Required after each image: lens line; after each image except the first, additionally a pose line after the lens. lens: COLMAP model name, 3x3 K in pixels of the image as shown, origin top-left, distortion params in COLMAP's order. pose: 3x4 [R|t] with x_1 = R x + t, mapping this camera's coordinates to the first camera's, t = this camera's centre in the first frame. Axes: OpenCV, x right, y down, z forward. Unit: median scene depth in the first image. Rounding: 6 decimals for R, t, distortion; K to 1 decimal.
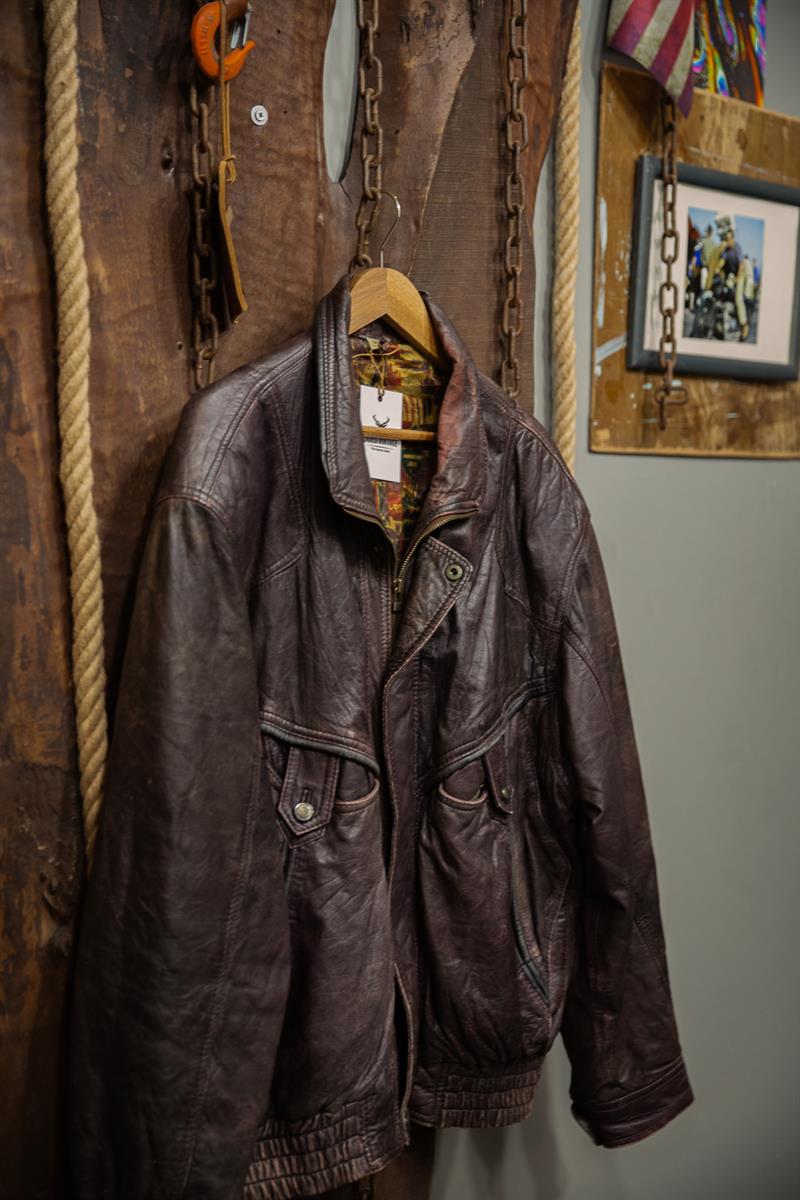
lens RADIAL K [[1744.7, 0, 399.8], [0, 1744.7, 609.6], [0, 0, 1]] dist [0.069658, 0.072730]
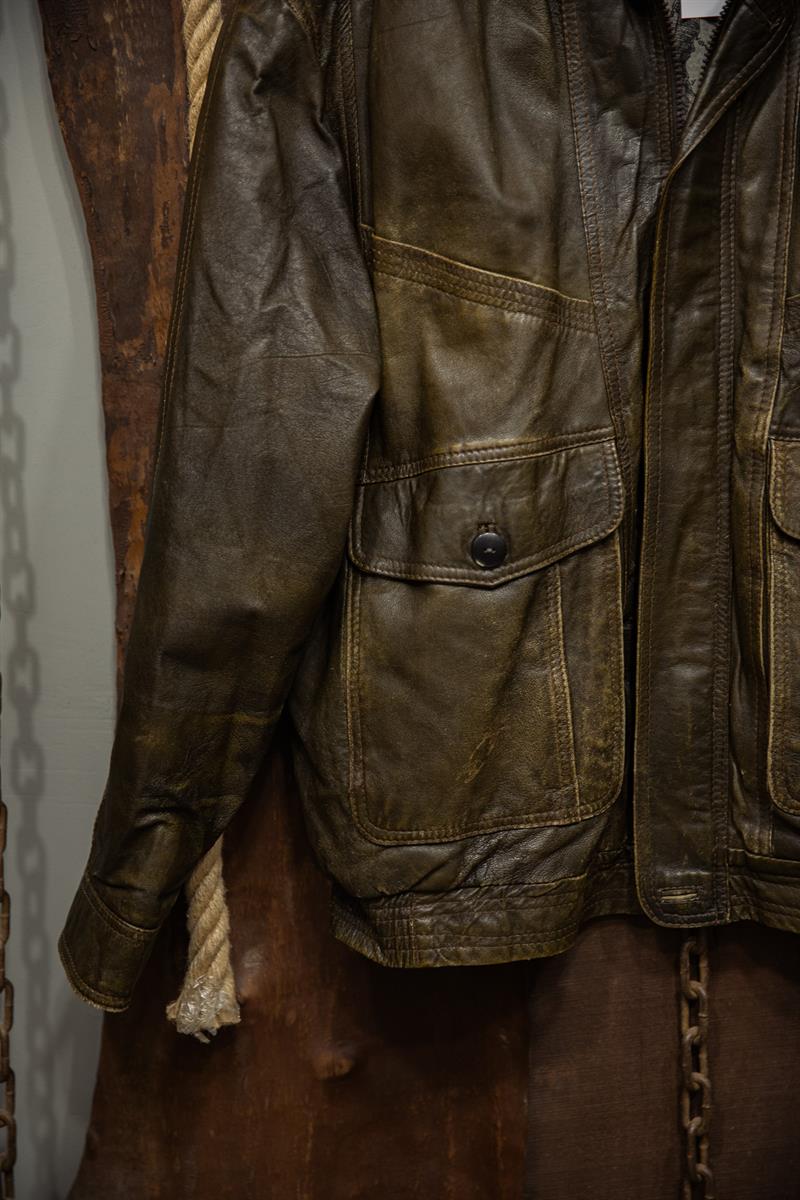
lens RADIAL K [[1965.7, 0, 403.9], [0, 1965.7, 605.7], [0, 0, 1]] dist [0.113962, 0.047684]
pose [[0.700629, 0.083986, -0.708566, 0.448464], [-0.017049, 0.994735, 0.101048, 0.091818], [0.713322, -0.058717, 0.698373, 0.397275]]
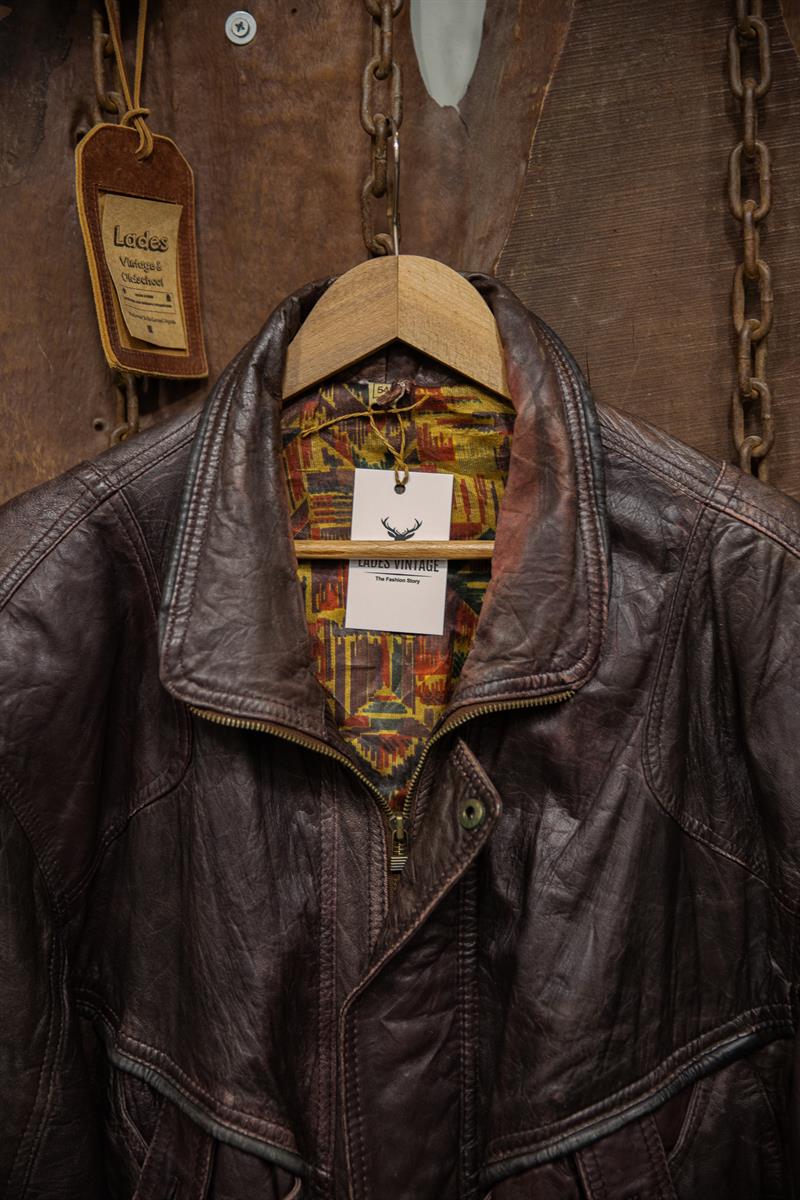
lens RADIAL K [[1744.7, 0, 399.8], [0, 1744.7, 609.6], [0, 0, 1]] dist [0.069658, 0.072730]
pose [[0.709096, 0.022304, -0.704759, 0.390536], [0.001391, 0.999453, 0.033029, -0.101231], [0.705111, -0.024401, 0.708677, 0.604921]]
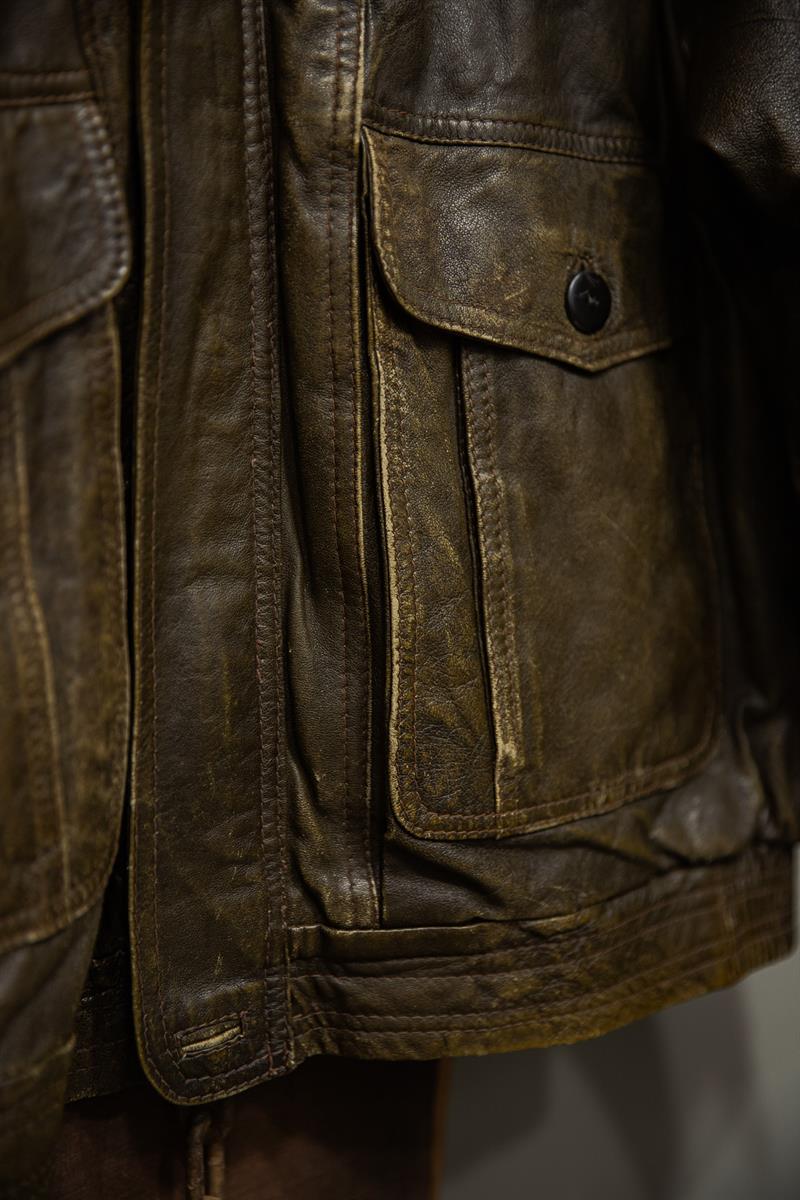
lens RADIAL K [[1967.8, 0, 400.9], [0, 1967.8, 606.5], [0, 0, 1]] dist [0.067393, 0.124200]
pose [[0.993390, -0.007401, -0.114552, 0.068567], [0.015067, 0.997692, 0.066203, 0.169755], [0.113797, -0.067491, 0.991209, 0.627161]]
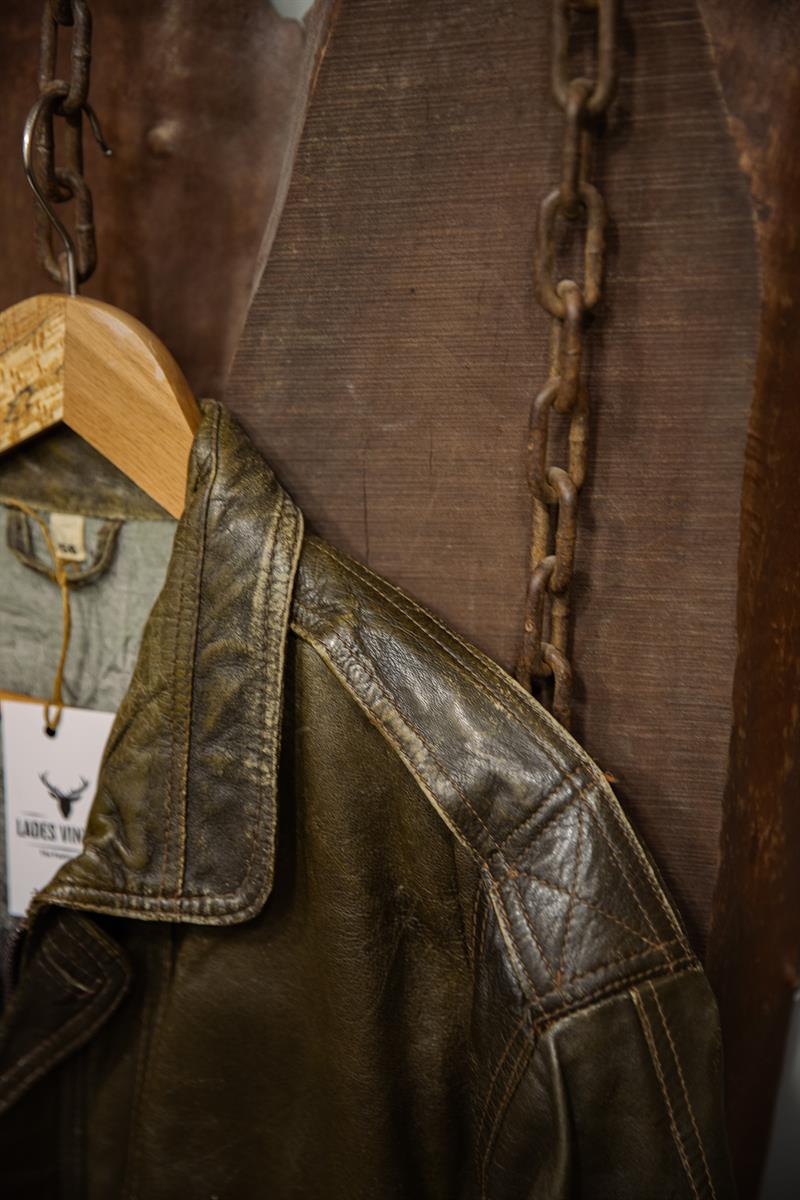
lens RADIAL K [[1967.8, 0, 400.9], [0, 1967.8, 606.5], [0, 0, 1]] dist [0.067393, 0.124200]
pose [[0.376770, 0.278599, -0.883418, 0.410624], [-0.070916, 0.959575, 0.272371, -0.254890], [0.923588, -0.039972, 0.381296, 0.905303]]
